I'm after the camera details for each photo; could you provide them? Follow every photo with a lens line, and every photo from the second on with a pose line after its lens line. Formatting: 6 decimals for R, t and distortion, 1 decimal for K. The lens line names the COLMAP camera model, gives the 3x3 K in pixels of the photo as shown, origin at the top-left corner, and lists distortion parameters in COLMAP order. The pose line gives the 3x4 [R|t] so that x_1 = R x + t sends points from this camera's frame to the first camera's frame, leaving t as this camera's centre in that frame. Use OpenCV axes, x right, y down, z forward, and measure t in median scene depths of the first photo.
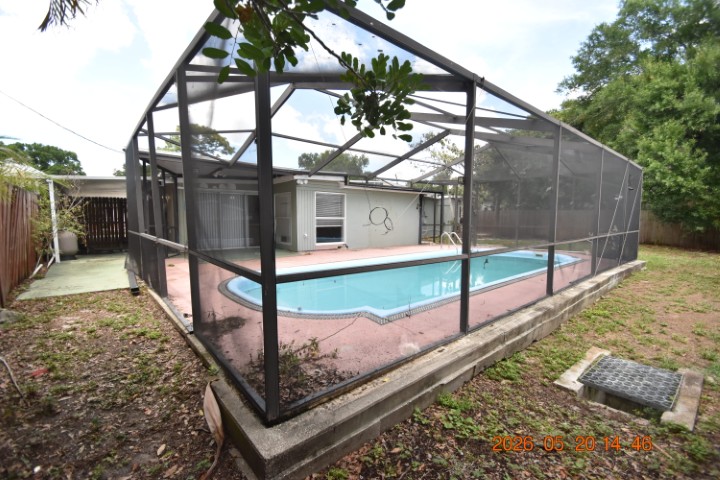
lens RADIAL K [[319.2, 0, 357.3], [0, 319.2, 243.5], [0, 0, 1]] dist [0.022702, -0.020686]
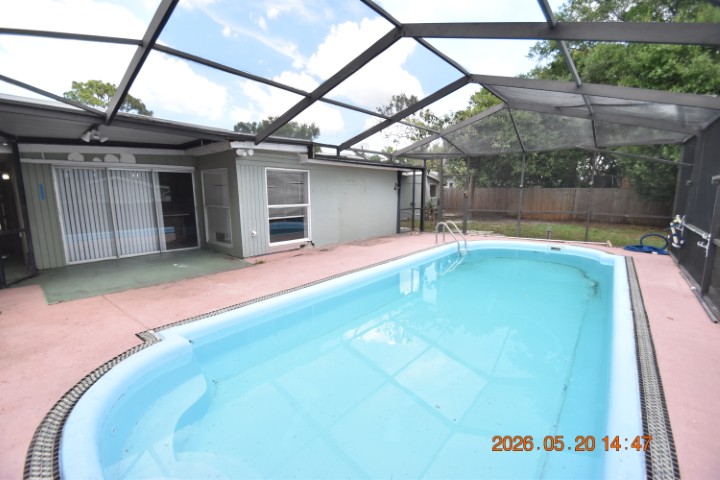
lens RADIAL K [[319.2, 0, 357.3], [0, 319.2, 243.5], [0, 0, 1]] dist [0.022702, -0.020686]
pose [[0.985048, -0.036276, 0.168415, -0.054932], [0.023468, 0.996722, 0.077428, -0.046121], [-0.170672, -0.072318, 0.982671, 0.266265]]
